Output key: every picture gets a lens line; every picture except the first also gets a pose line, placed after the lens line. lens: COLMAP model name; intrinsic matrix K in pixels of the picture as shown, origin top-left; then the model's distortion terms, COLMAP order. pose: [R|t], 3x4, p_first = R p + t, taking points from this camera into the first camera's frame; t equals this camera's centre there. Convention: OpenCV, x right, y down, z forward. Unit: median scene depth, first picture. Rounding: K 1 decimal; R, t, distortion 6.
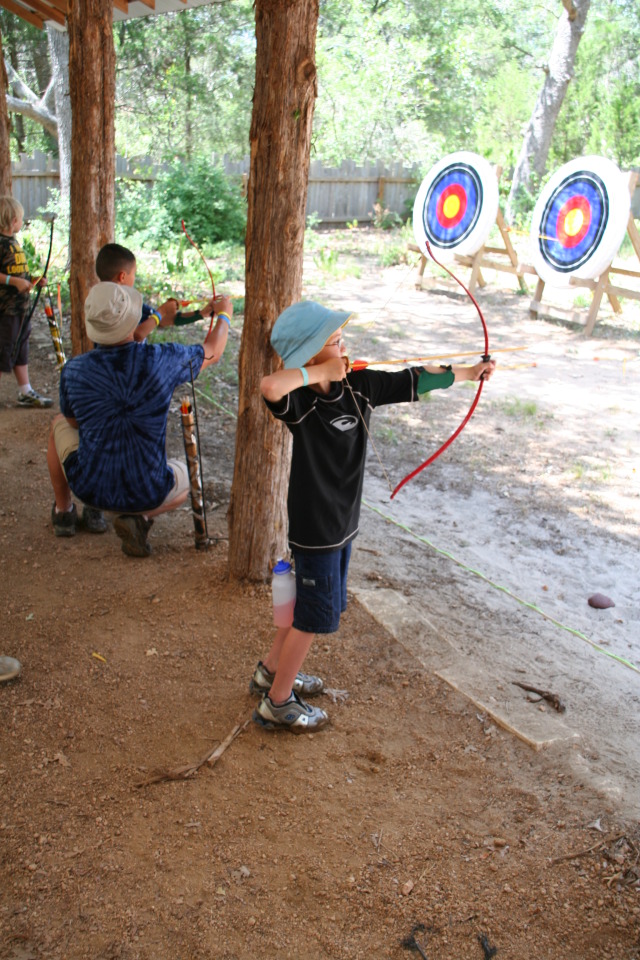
lens RADIAL K [[1070.2, 0, 320.0], [0, 1070.2, 480.0], [0, 0, 1]] dist [-0.059484, 0.333694]
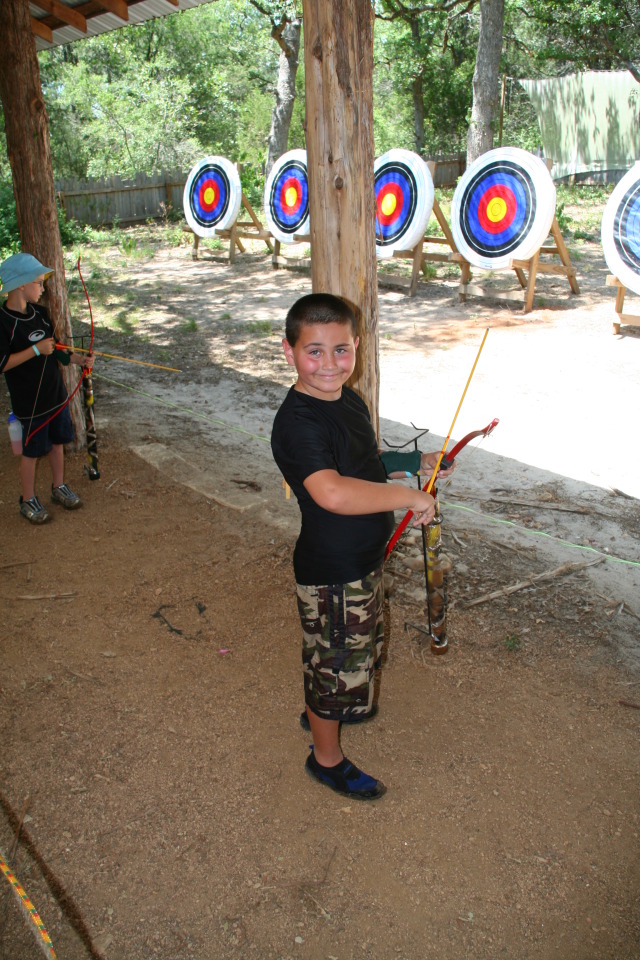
lens RADIAL K [[814.4, 0, 320.0], [0, 814.4, 480.0], [0, 0, 1]] dist [-0.167226, 0.204615]
pose [[0.972674, -0.161700, 0.166607, 0.079310], [0.147361, 0.984493, 0.095179, 0.068106], [-0.179414, -0.068027, 0.981419, -0.150288]]
